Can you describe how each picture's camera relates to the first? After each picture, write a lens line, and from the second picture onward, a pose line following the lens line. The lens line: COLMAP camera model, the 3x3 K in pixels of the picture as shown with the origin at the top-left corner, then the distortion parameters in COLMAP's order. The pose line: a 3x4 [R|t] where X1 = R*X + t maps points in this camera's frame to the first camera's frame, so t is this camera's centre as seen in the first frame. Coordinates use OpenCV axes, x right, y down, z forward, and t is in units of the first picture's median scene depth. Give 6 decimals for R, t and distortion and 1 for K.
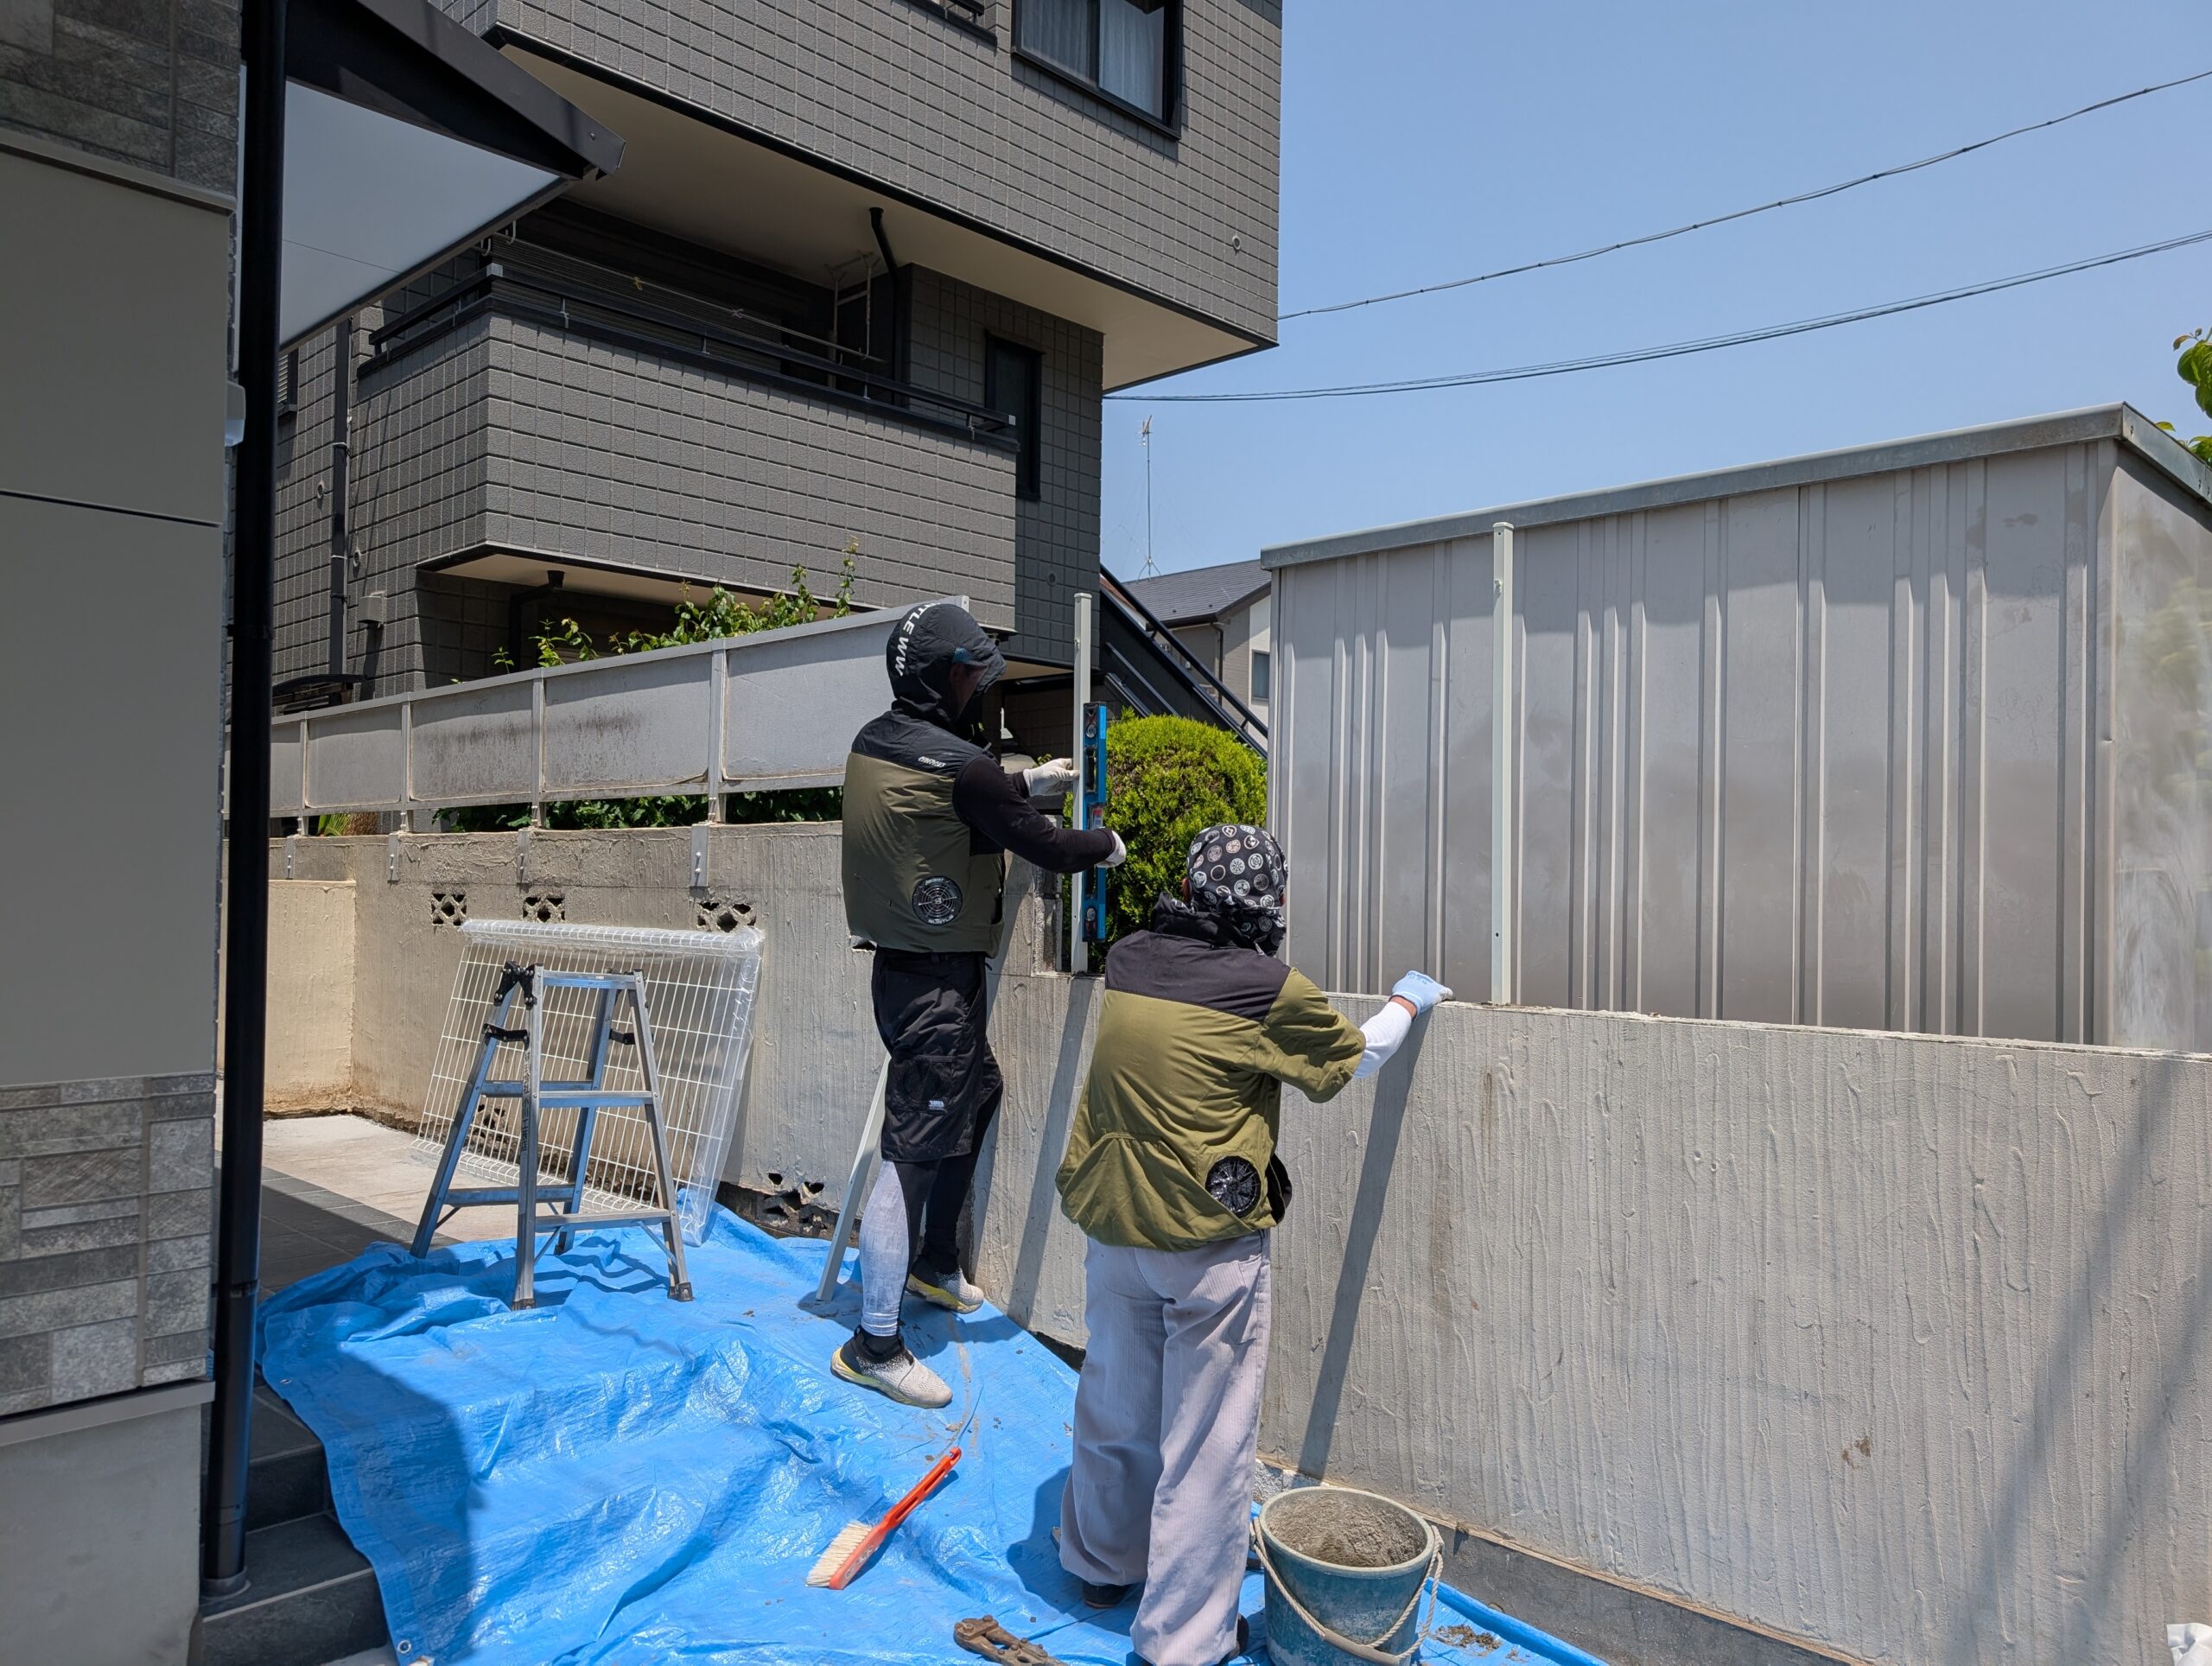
lens RADIAL K [[1586.4, 0, 1095.4], [0, 1586.4, 847.2], [0, 0, 1]] dist [0.013031, -0.008707]
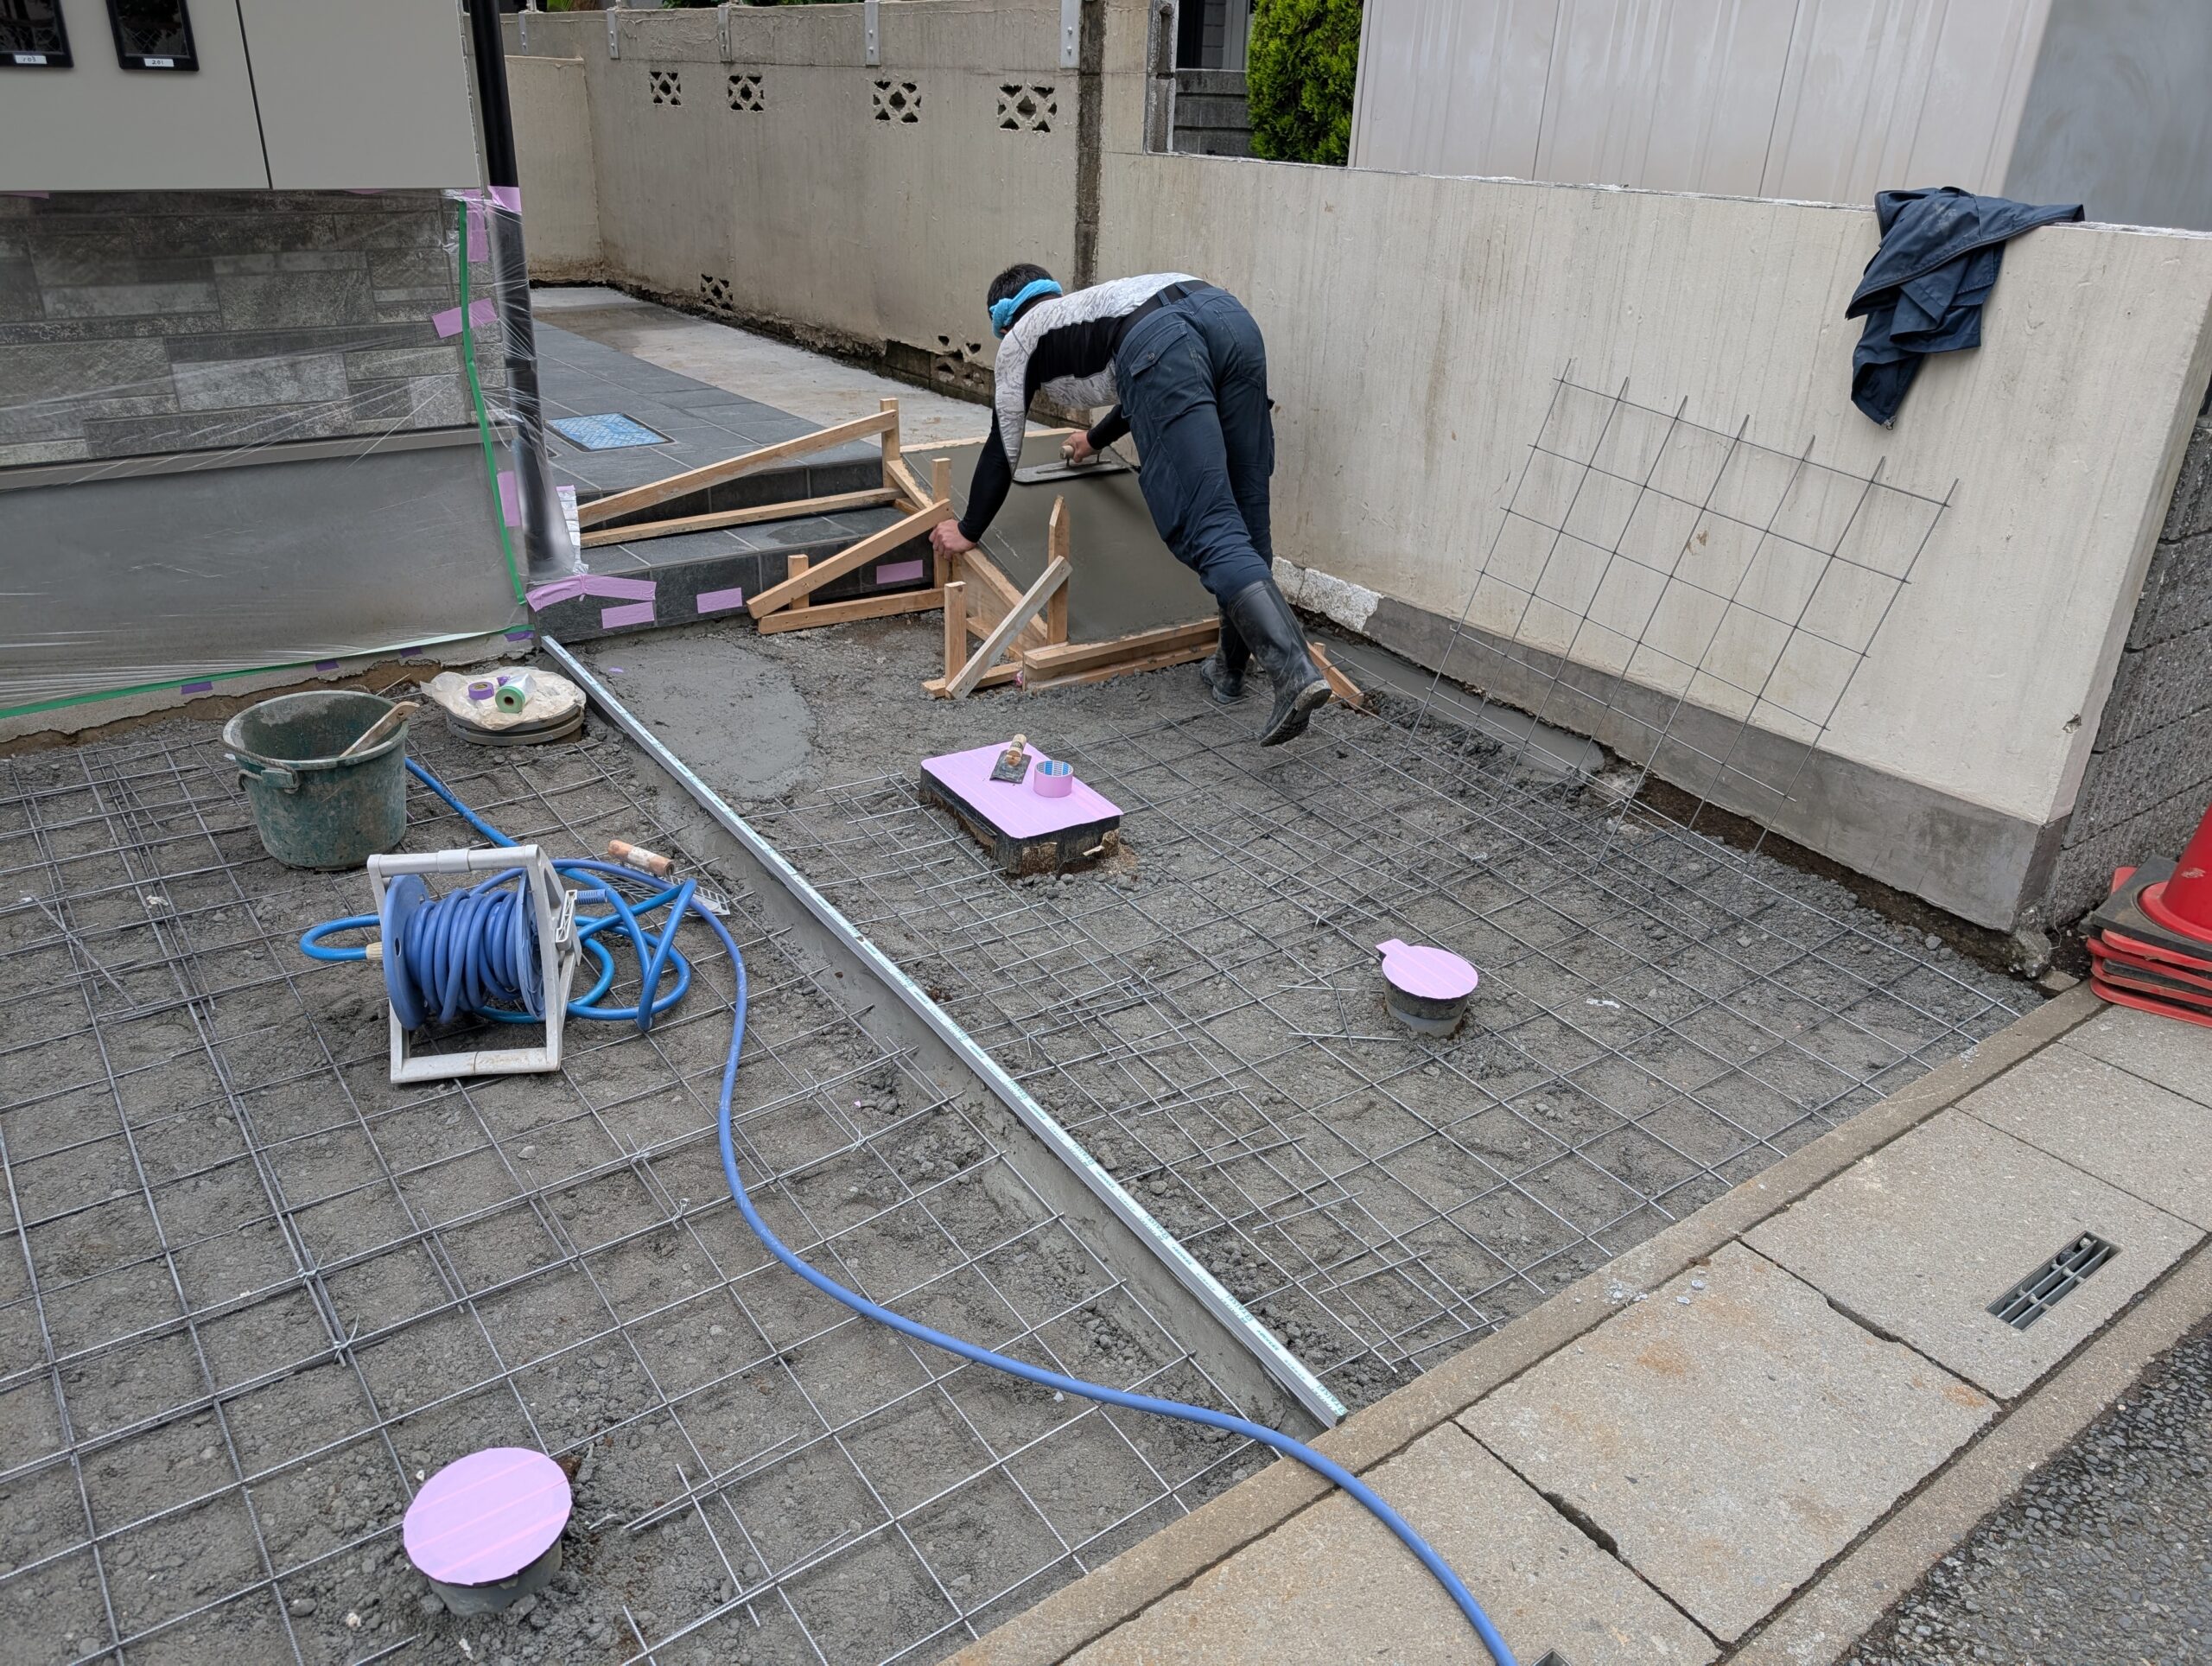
lens RADIAL K [[1586.4, 0, 1085.7], [0, 1586.4, 837.2], [0, 0, 1]] dist [0.013031, -0.008707]
pose [[0.986016, 0.086330, -0.142545, 0.073224], [-0.013893, 0.894966, 0.445918, 0.007847], [0.166069, -0.437702, 0.883651, -0.133578]]
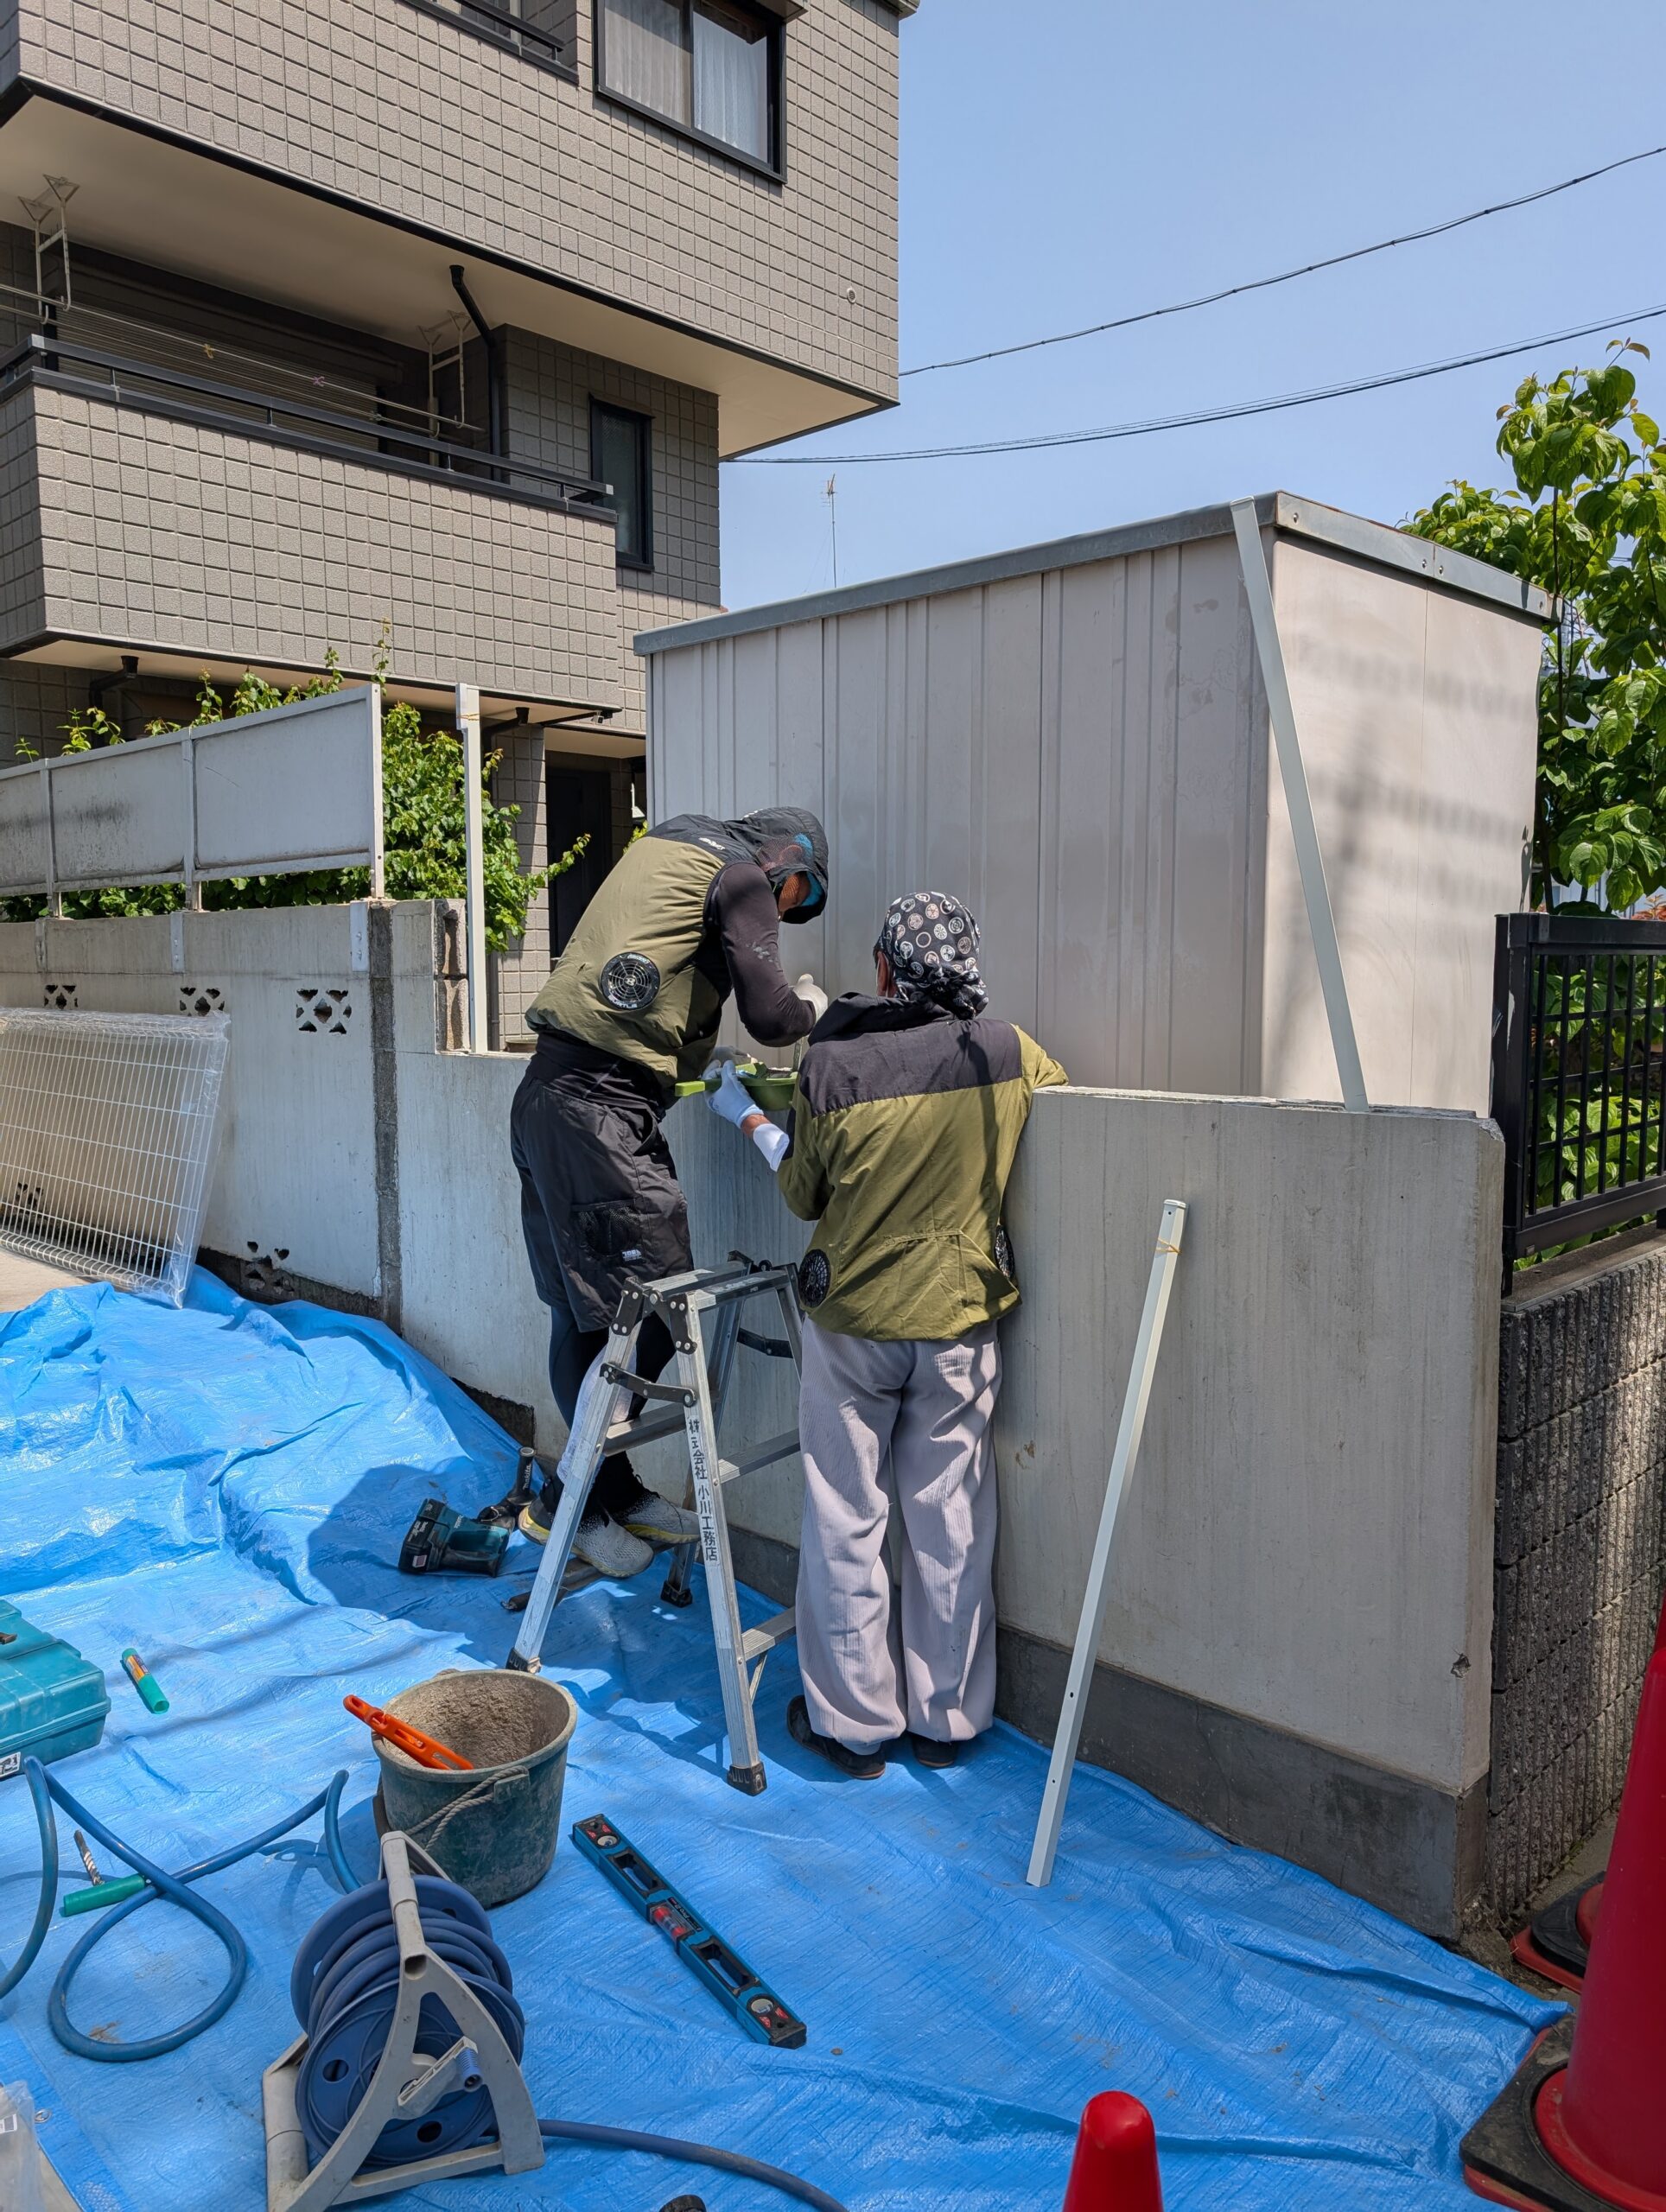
lens RADIAL K [[1586.4, 0, 840.3], [0, 1586.4, 1096.4], [0, 0, 1]] dist [0.013031, -0.008707]
pose [[0.999784, -0.019620, 0.006830, 0.132730], [0.018761, 0.993882, 0.108843, 0.000218], [-0.008923, -0.108691, 0.994035, -0.036218]]
